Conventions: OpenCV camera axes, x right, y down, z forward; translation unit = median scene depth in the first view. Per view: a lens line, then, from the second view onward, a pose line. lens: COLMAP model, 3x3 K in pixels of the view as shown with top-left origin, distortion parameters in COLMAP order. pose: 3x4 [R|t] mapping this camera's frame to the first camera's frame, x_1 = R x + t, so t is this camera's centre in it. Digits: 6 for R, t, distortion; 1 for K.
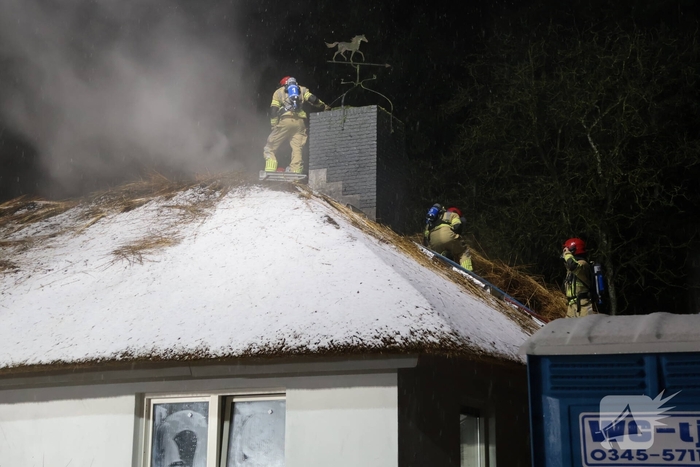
lens RADIAL K [[1316.5, 0, 350.0], [0, 1316.5, 233.5], [0, 0, 1]] dist [0.173992, 0.171108]
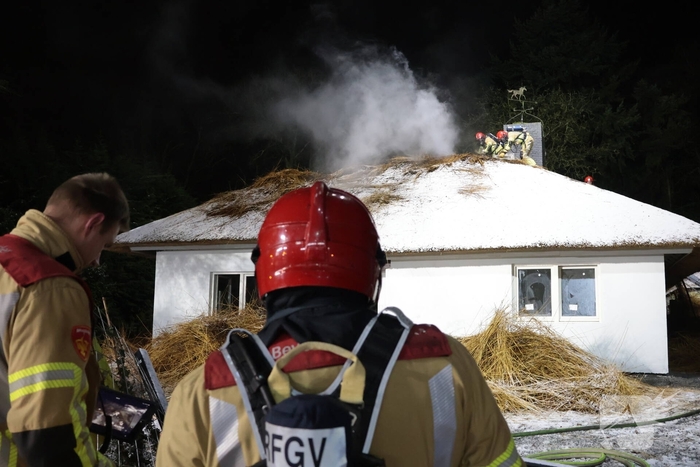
lens RADIAL K [[665.3, 0, 350.0], [0, 665.3, 233.5], [0, 0, 1]] dist [-0.121816, 0.014803]
pose [[0.996629, 0.020391, 0.079468, -0.379071], [-0.025991, 0.997203, 0.070078, 0.009027], [-0.077817, -0.071907, 0.994371, 0.025794]]
